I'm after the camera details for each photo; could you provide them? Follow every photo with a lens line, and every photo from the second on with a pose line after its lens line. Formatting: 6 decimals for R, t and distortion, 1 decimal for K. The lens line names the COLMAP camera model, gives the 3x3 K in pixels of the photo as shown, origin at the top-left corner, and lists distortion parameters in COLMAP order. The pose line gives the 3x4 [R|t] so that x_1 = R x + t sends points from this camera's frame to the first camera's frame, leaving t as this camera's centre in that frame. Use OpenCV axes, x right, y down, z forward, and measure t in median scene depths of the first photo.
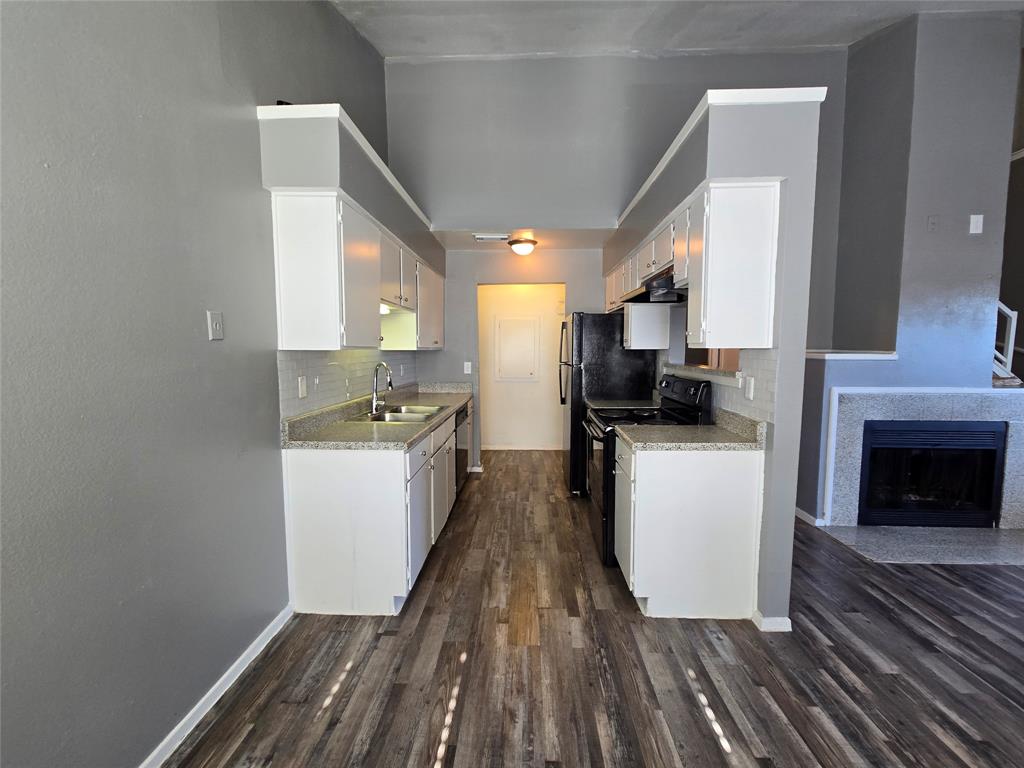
lens RADIAL K [[418.1, 0, 514.5], [0, 418.1, 379.1], [0, 0, 1]] dist [0.002294, 0.000440]
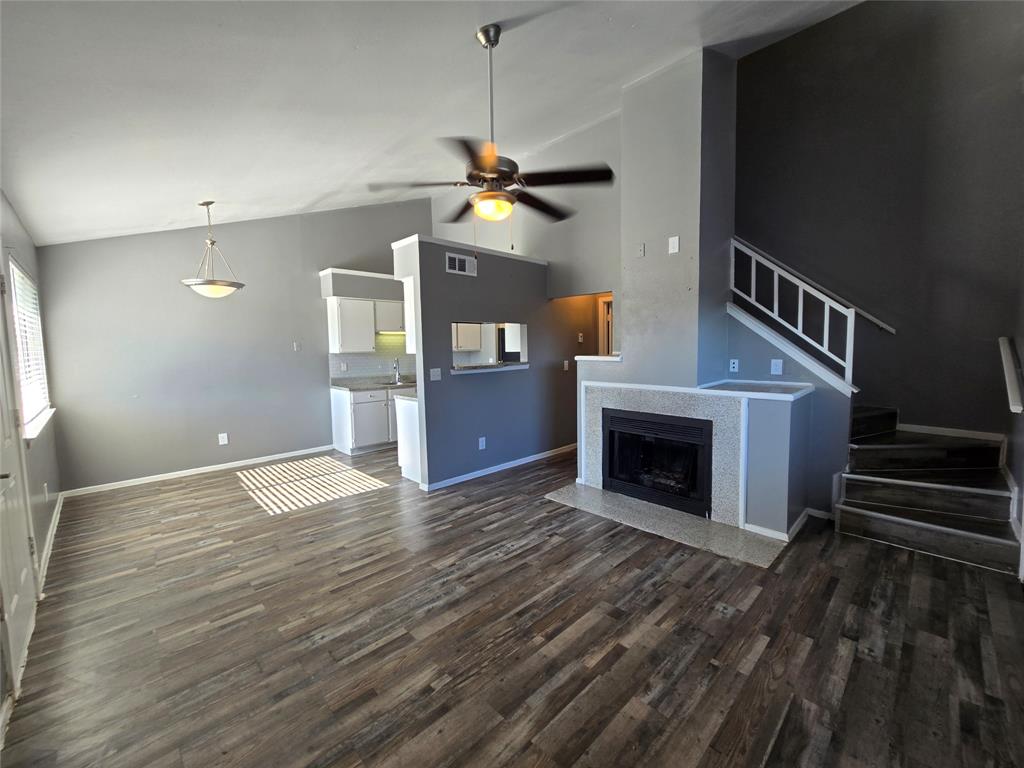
lens RADIAL K [[418.1, 0, 513.7], [0, 418.1, 378.0], [0, 0, 1]] dist [0.002294, 0.000440]
pose [[0.723499, 0.046030, -0.688789, 1.859276], [-0.039609, 0.998899, 0.025150, -0.017370], [0.689188, 0.009086, 0.724525, -0.155753]]
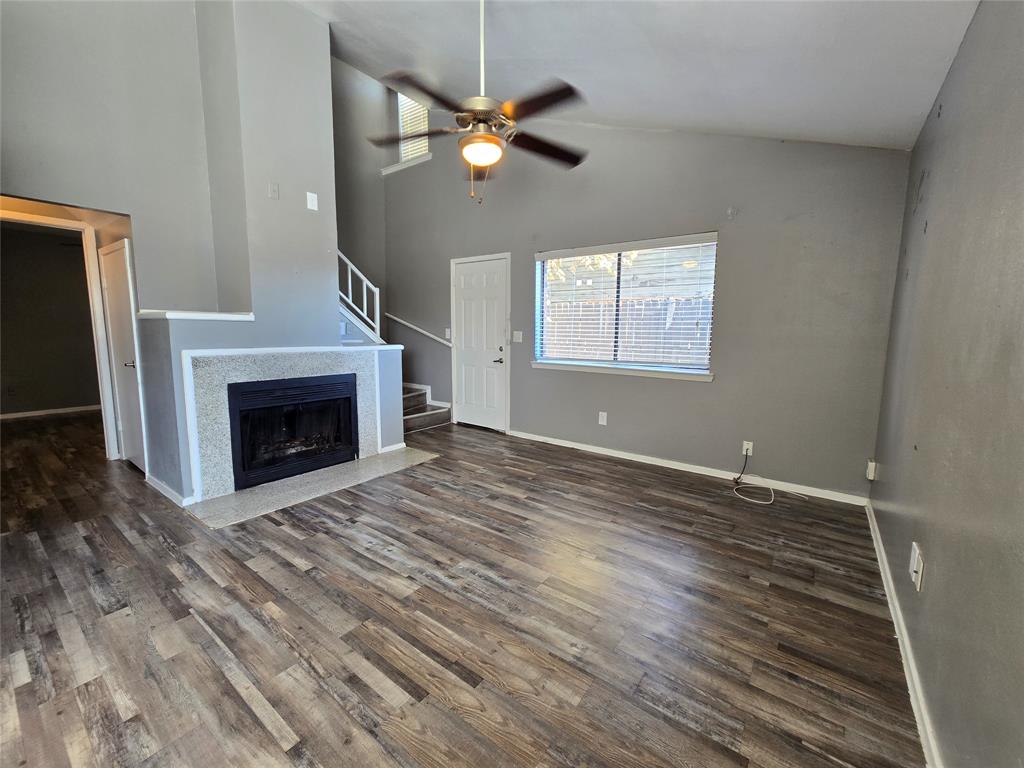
lens RADIAL K [[418.1, 0, 513.4], [0, 418.1, 382.0], [0, 0, 1]] dist [0.002294, 0.000440]
pose [[0.571519, -0.094094, 0.815177, 0.520343], [0.048558, 0.995541, 0.080869, 0.059509], [-0.819151, -0.006635, 0.573539, -0.109801]]
